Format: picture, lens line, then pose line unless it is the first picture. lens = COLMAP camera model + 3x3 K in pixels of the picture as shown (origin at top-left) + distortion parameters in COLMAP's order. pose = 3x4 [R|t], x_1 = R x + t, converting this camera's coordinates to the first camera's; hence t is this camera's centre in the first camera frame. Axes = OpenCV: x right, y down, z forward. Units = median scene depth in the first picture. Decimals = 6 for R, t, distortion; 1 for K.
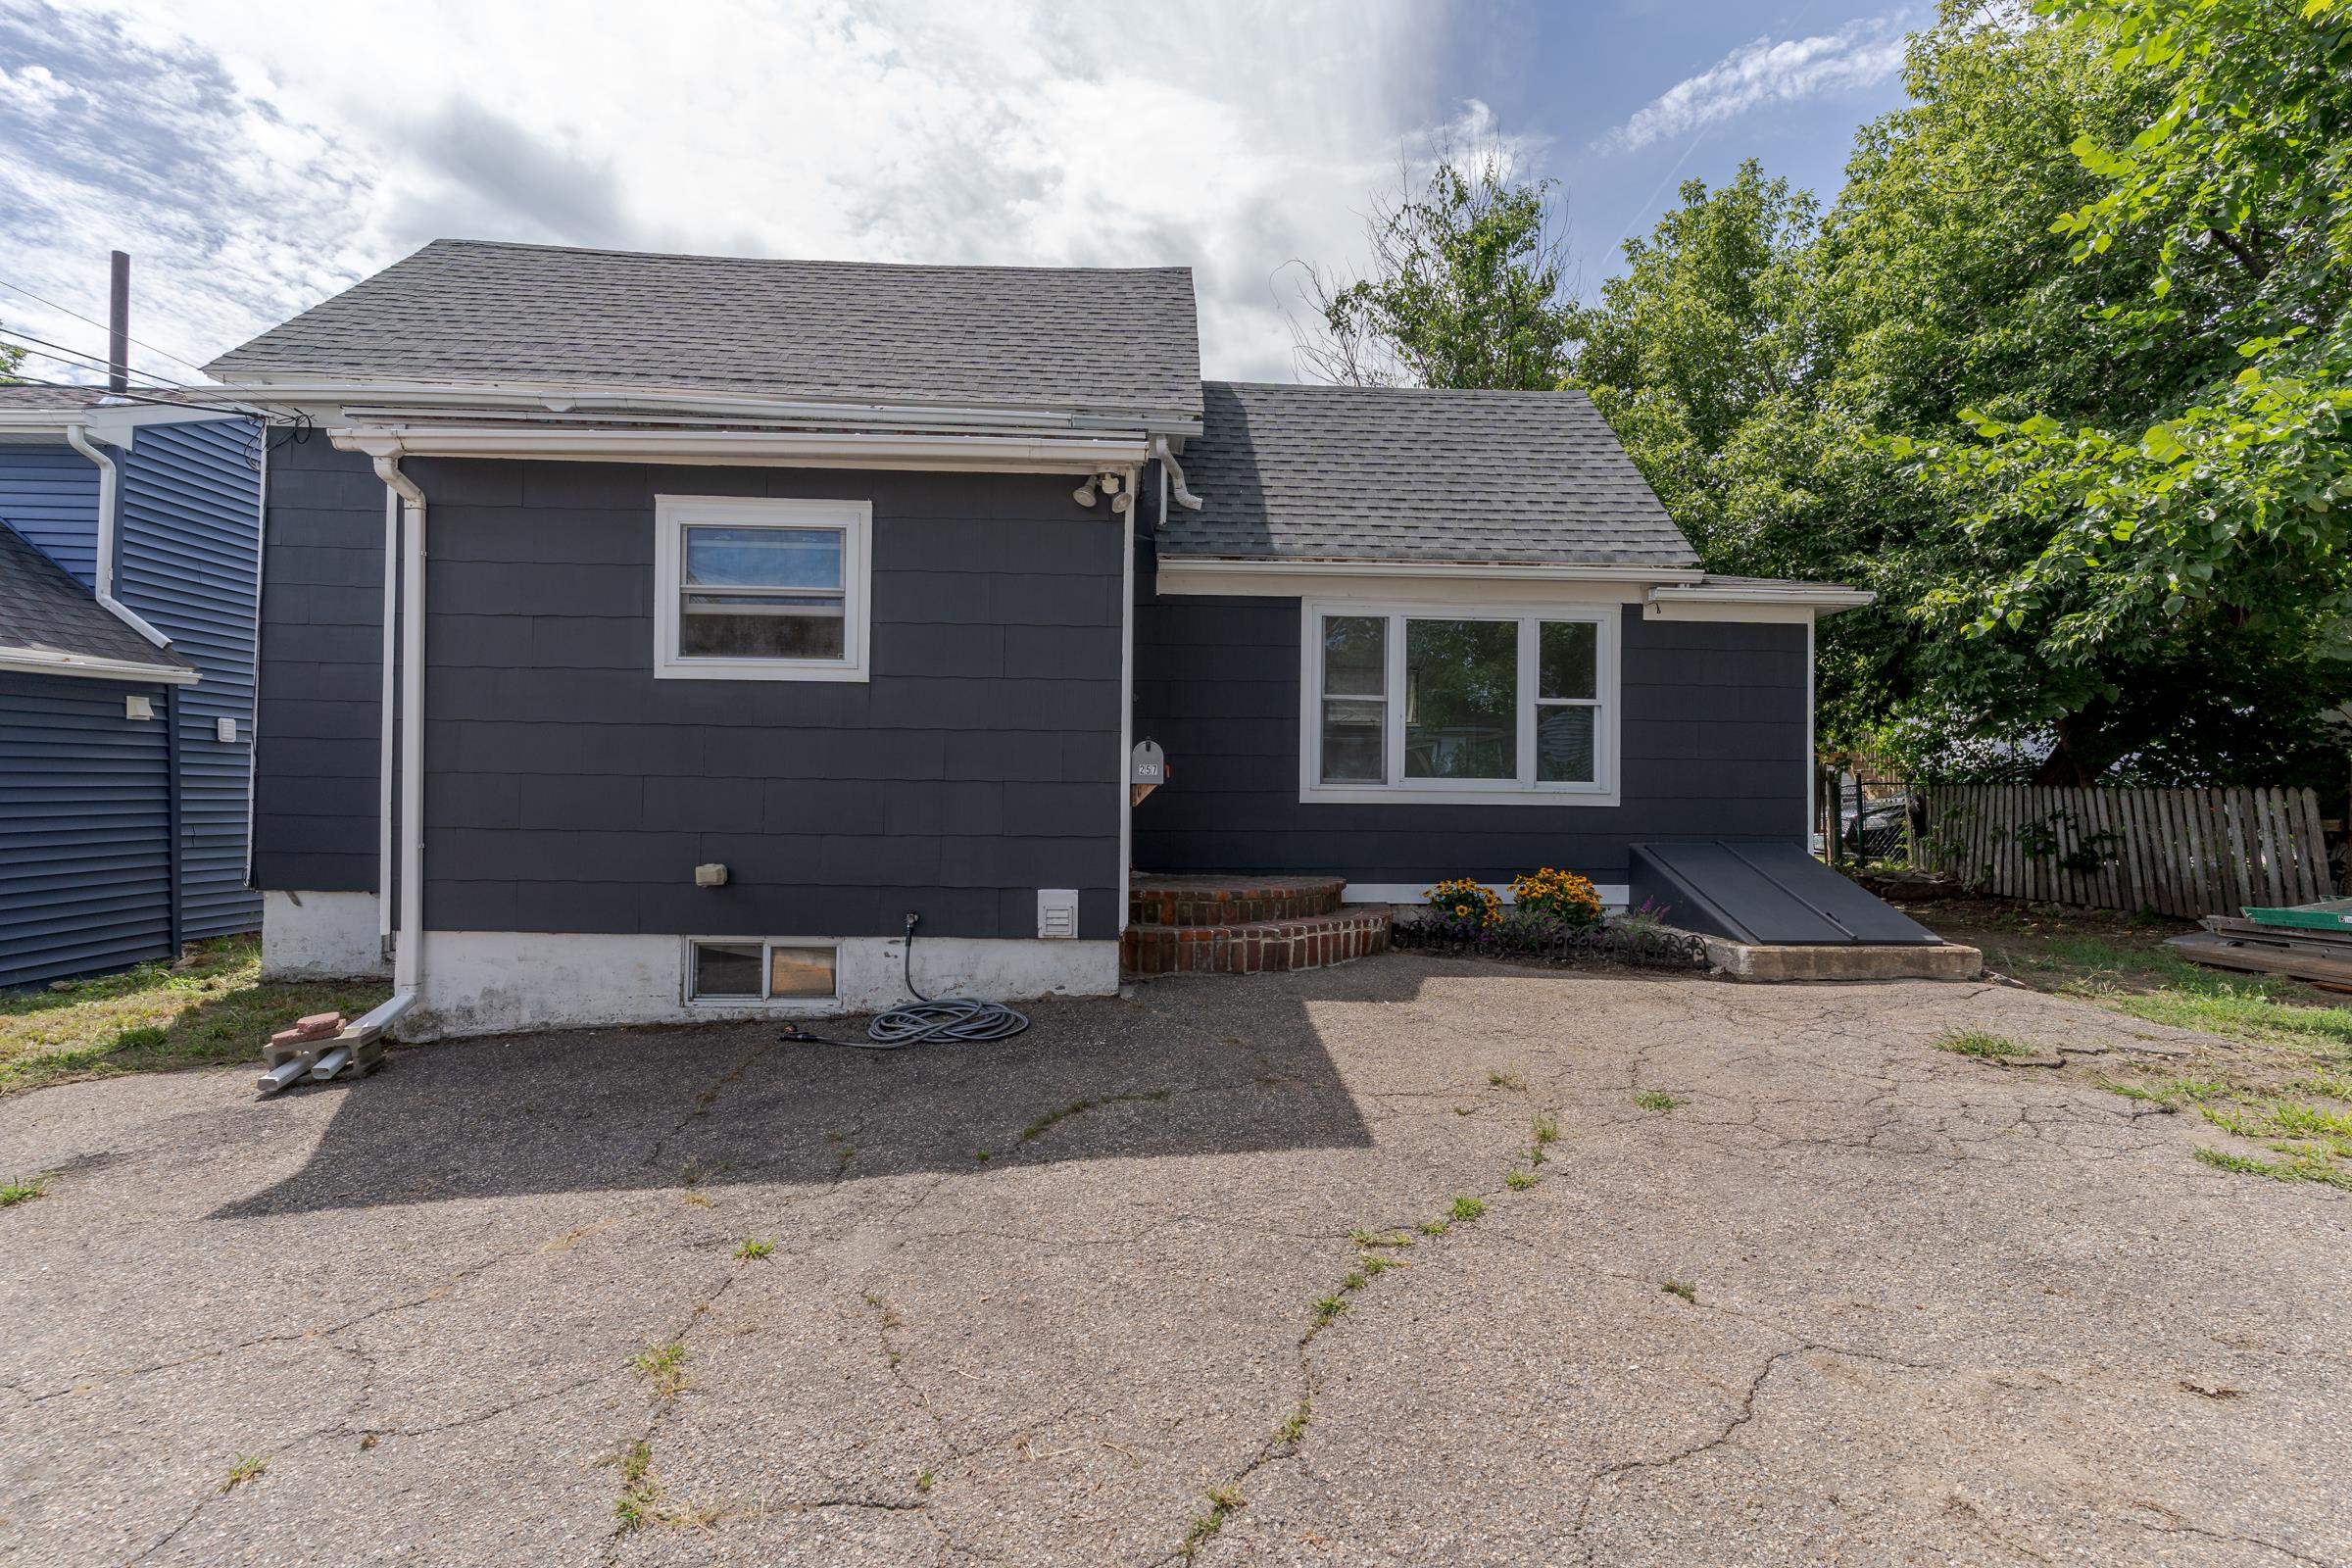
lens RADIAL K [[1099.7, 0, 1176.0], [0, 1099.7, 784.0], [0, 0, 1]] dist [0.013967, 0.000373]
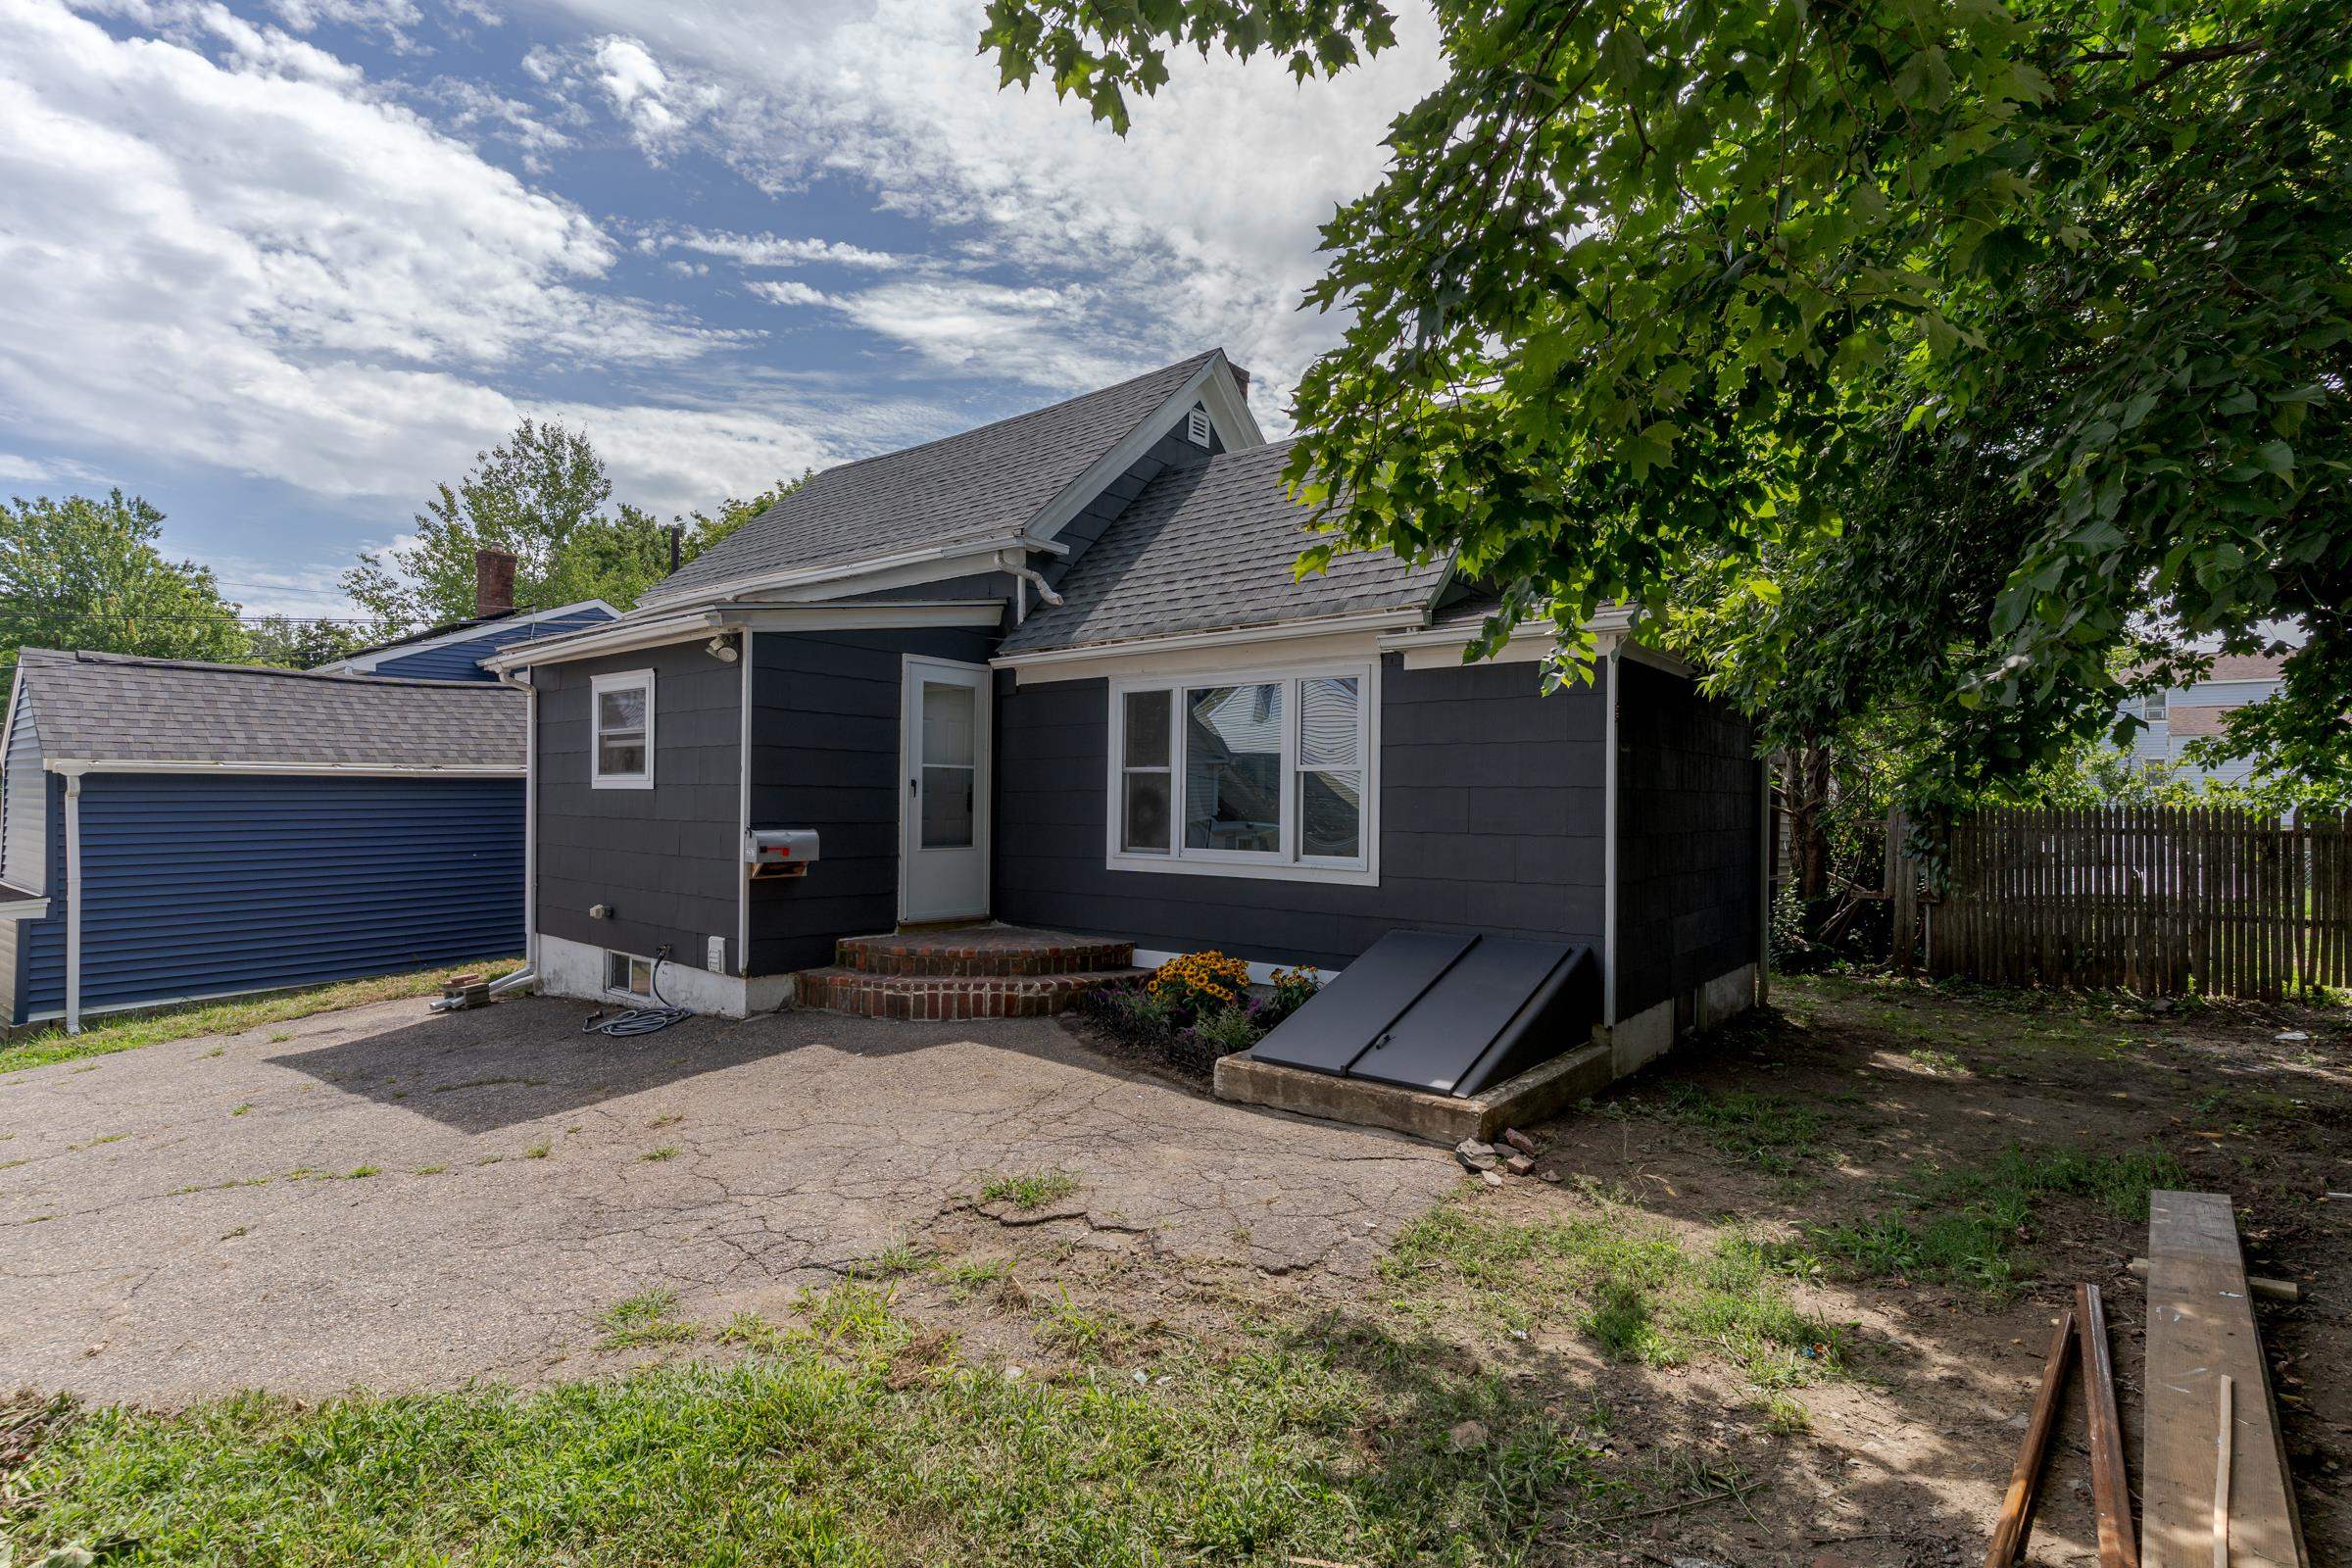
lens RADIAL K [[1117.4, 0, 1176.0], [0, 1117.4, 784.0], [0, 0, 1]] dist [0.037188, 0.000125]
pose [[0.735682, -0.013785, -0.677187, 1.259940], [0.008278, 0.999901, -0.011361, -0.074322], [0.677277, 0.002752, 0.735723, 0.346706]]
